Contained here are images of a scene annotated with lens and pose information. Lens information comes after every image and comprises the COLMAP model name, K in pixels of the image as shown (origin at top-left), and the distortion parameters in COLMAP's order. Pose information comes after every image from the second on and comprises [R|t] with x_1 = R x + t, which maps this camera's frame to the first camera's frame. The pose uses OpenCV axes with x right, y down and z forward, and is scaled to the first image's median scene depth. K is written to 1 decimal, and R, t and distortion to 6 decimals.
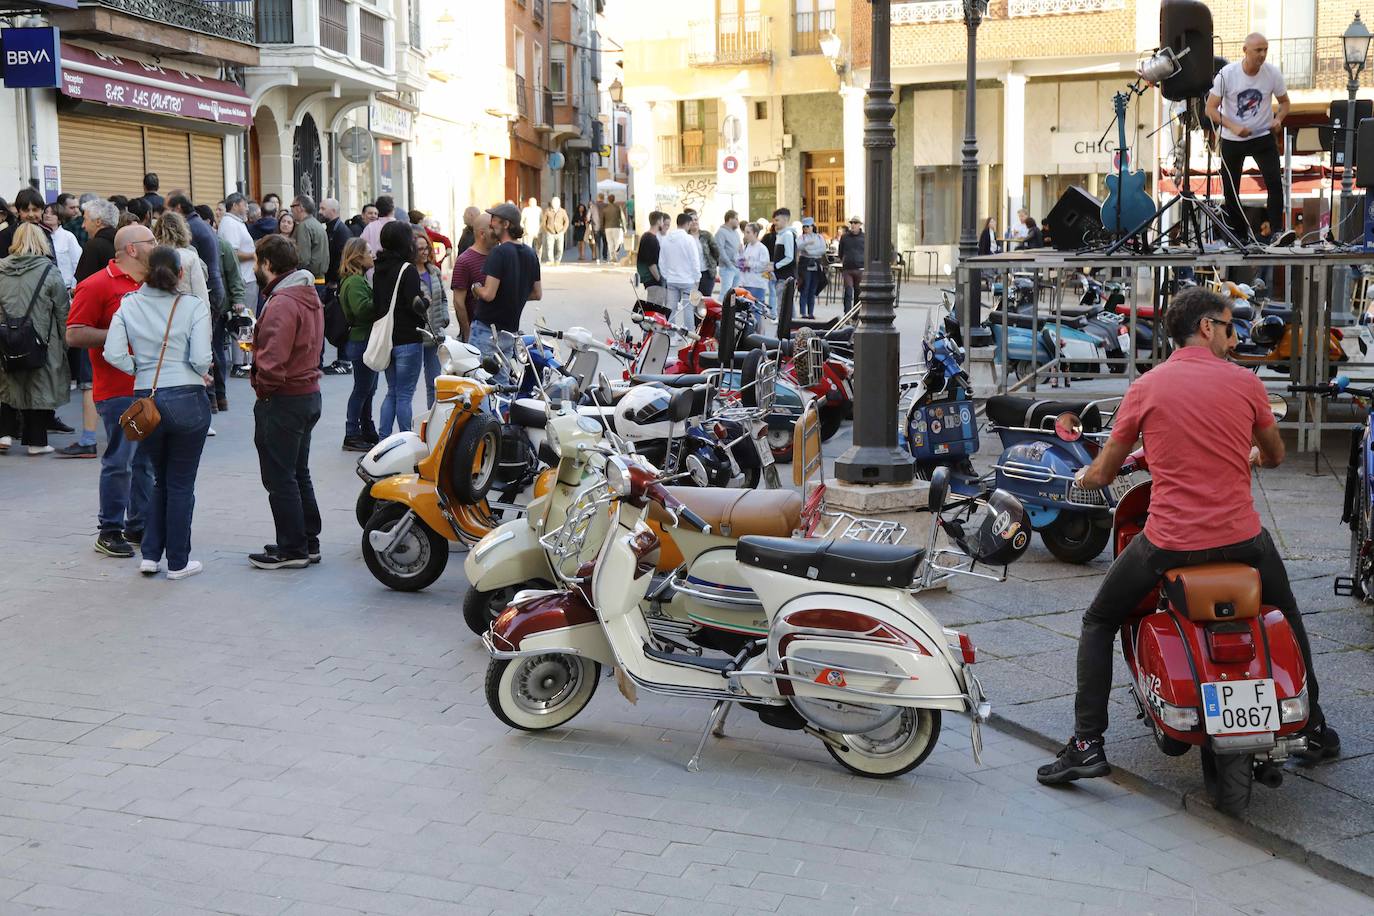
lens RADIAL K [[1923.7, 0, 693.2], [0, 1923.7, 457.1], [0, 0, 1]] dist [0.034300, 0.007127]
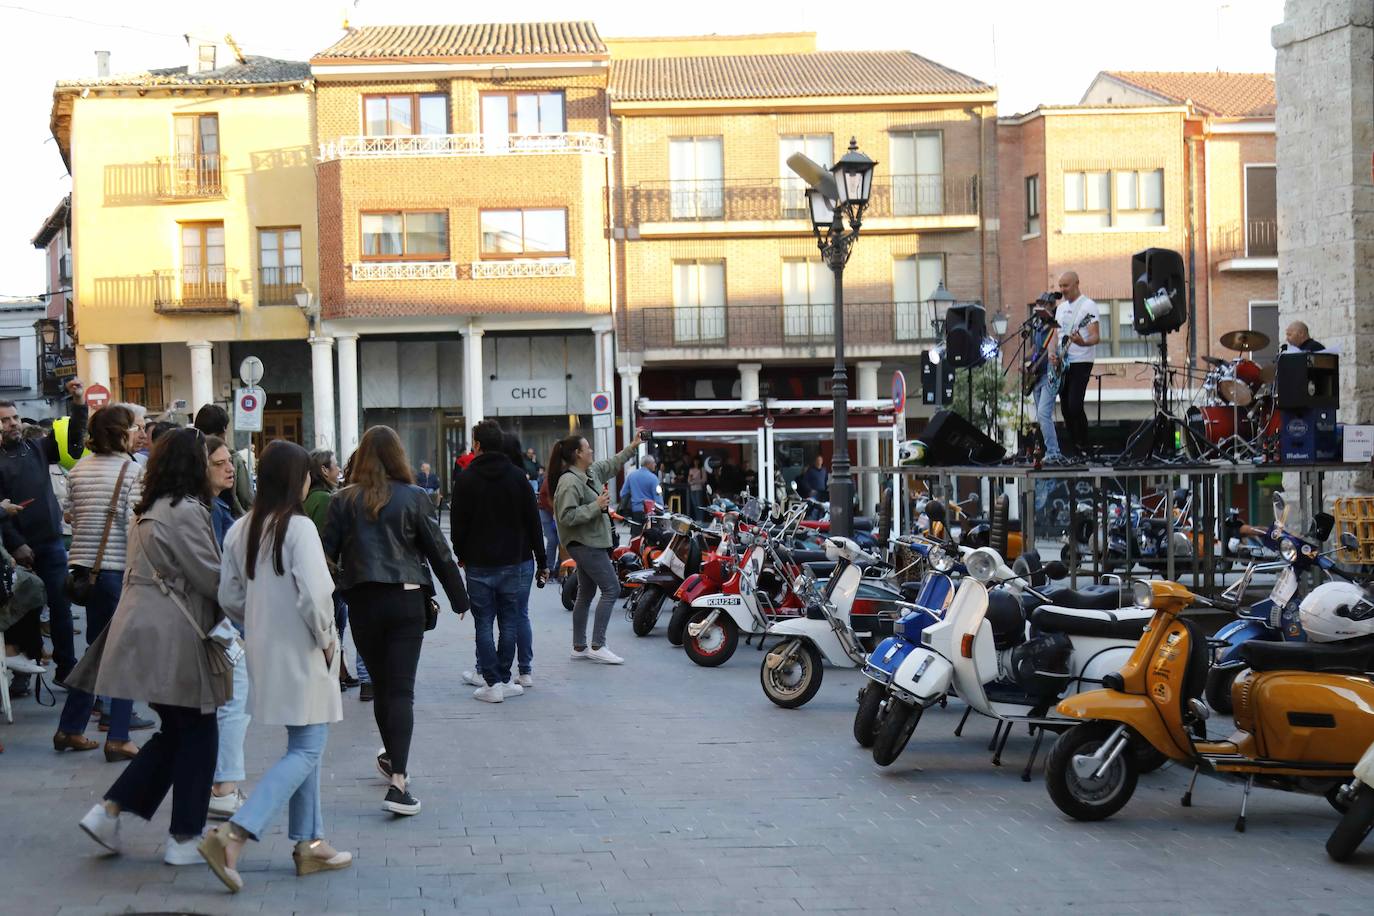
lens RADIAL K [[1644.4, 0, 688.9], [0, 1644.4, 464.1], [0, 0, 1]] dist [0.003622, 0.026408]
pose [[0.889693, -0.006586, 0.456512, -0.243620], [0.062718, 0.992180, -0.107917, -0.009110], [-0.452232, 0.124645, 0.883148, 0.138440]]
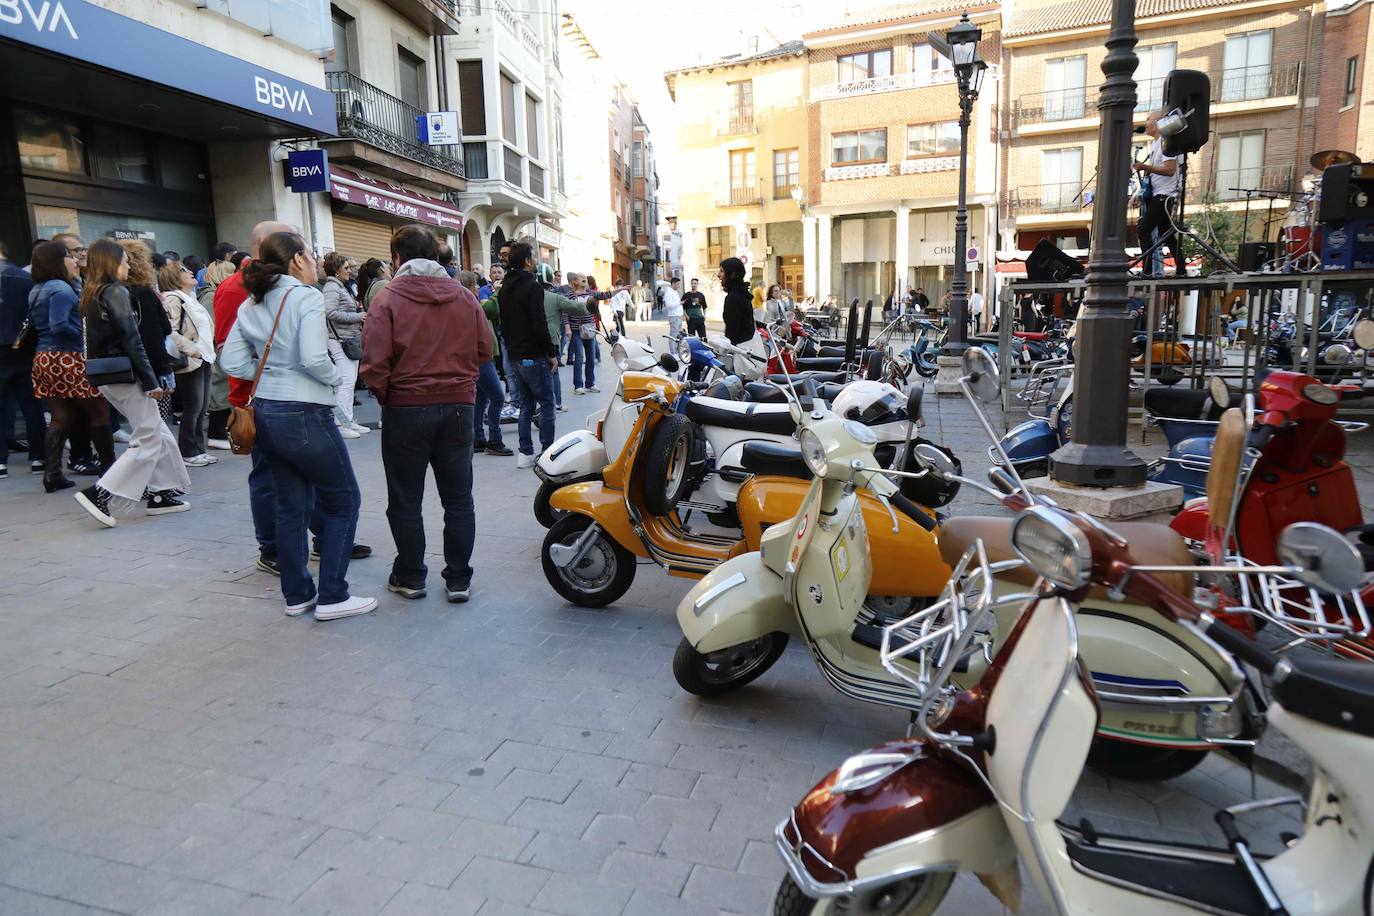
lens RADIAL K [[942.0, 0, 696.7], [0, 942.0, 464.6], [0, 0, 1]] dist [-0.001425, 0.005965]
pose [[0.999923, -0.012417, 0.000108, -0.035302], [0.012401, 0.999007, 0.042788, -0.006286], [-0.000640, -0.042783, 0.999084, 0.200063]]
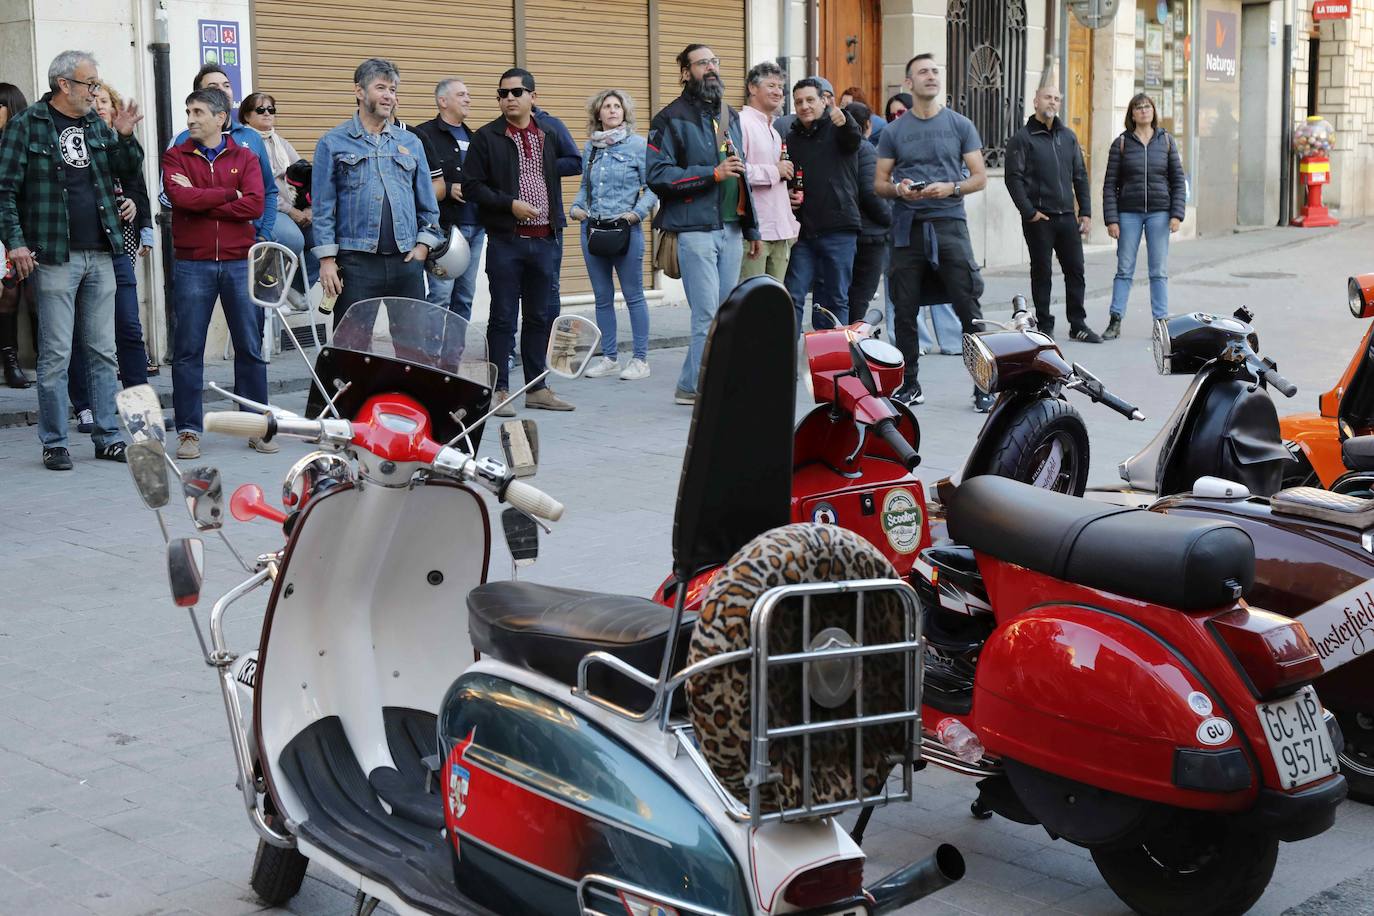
lens RADIAL K [[1923.7, 0, 693.2], [0, 1923.7, 457.1], [0, 0, 1]] dist [0.034300, 0.007127]
pose [[0.816409, 0.085998, -0.571035, 0.083414], [-0.063264, 0.996217, 0.059582, -0.056841], [0.573999, -0.012518, 0.818760, 0.516344]]
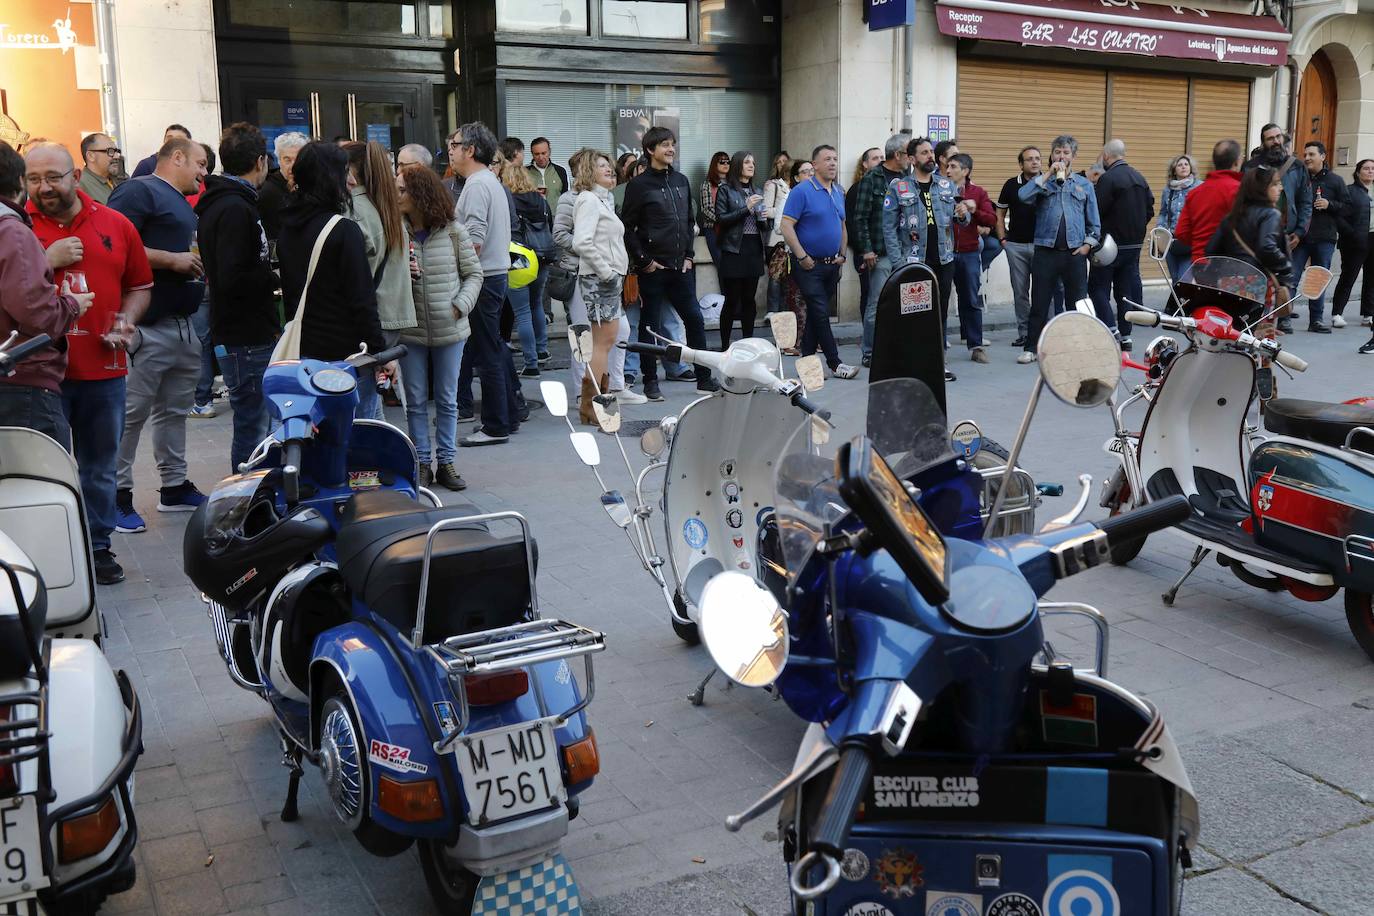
lens RADIAL K [[1398.2, 0, 683.5], [0, 1398.2, 457.9], [0, 0, 1]] dist [0.014562, 0.020462]
pose [[0.655277, 0.130029, -0.744113, 0.091772], [-0.083094, 0.991503, 0.100085, -0.034081], [0.750805, -0.003752, 0.660514, 0.361548]]
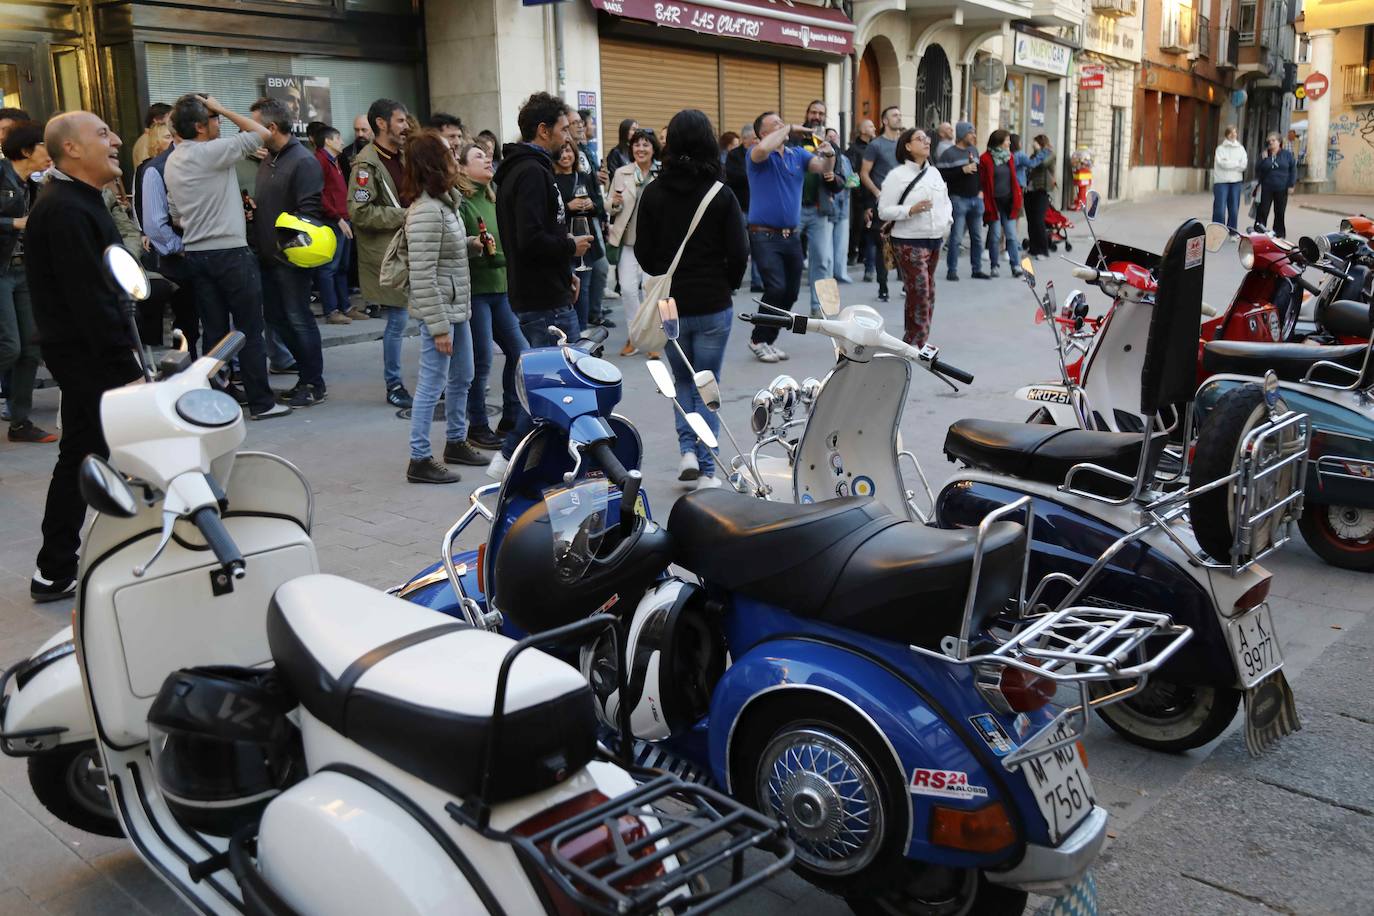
lens RADIAL K [[1332.0, 0, 685.5], [0, 1332.0, 462.9], [0, 0, 1]] dist [0.027637, 0.005594]
pose [[0.887069, 0.083986, -0.453933, 0.025372], [-0.040784, 0.993724, 0.104158, -0.029296], [0.459832, -0.073882, 0.884927, 0.329452]]
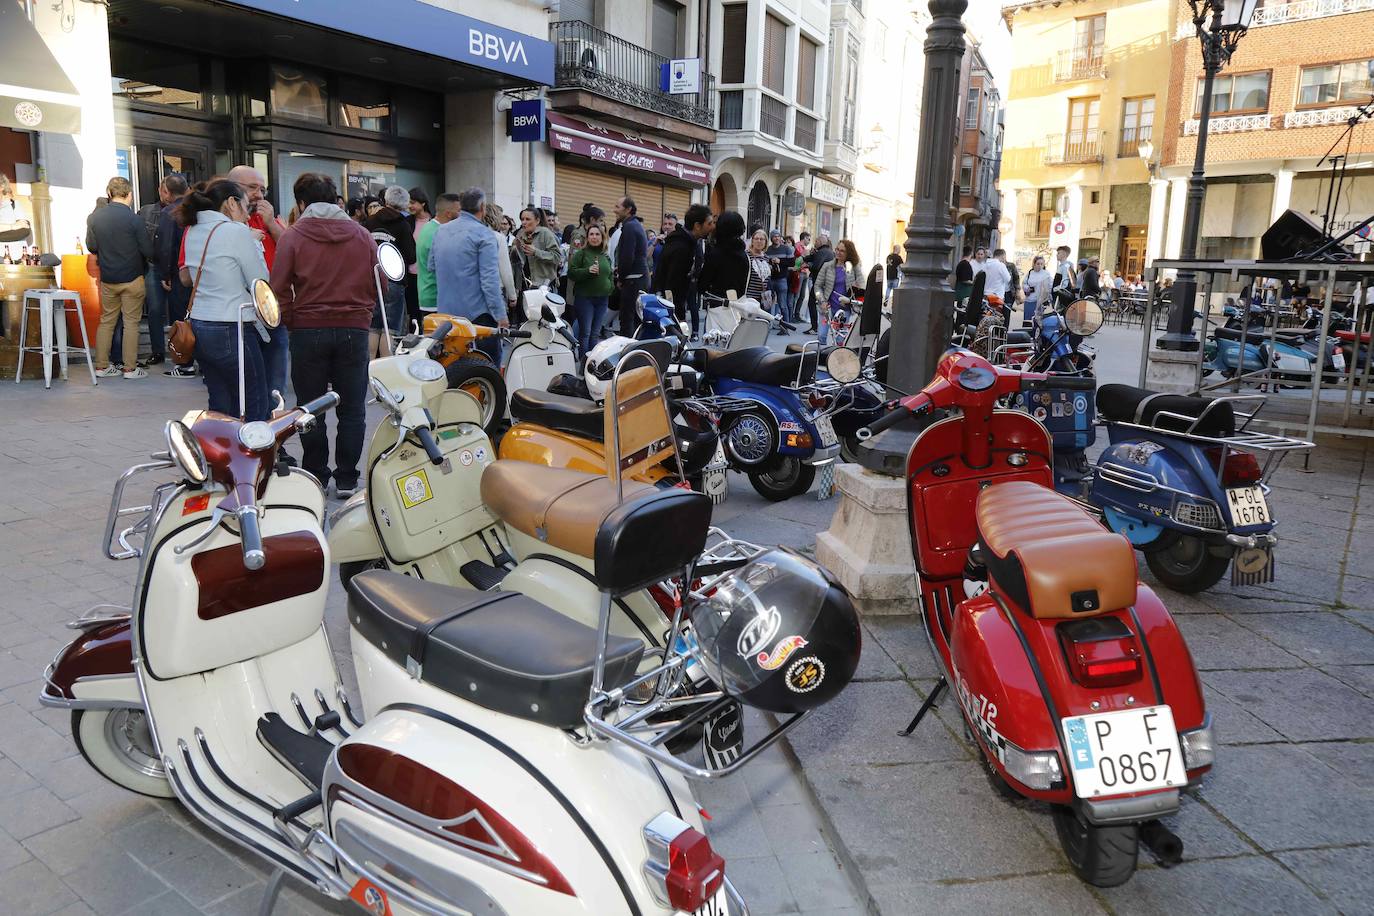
lens RADIAL K [[1054.5, 0, 690.8], [0, 1054.5, 461.3], [0, 0, 1]] dist [-0.003983, 0.000444]
pose [[0.937657, 0.099258, -0.333088, 0.057160], [-0.082345, 0.994511, 0.064553, -0.004938], [0.337667, -0.033101, 0.940684, 0.197741]]
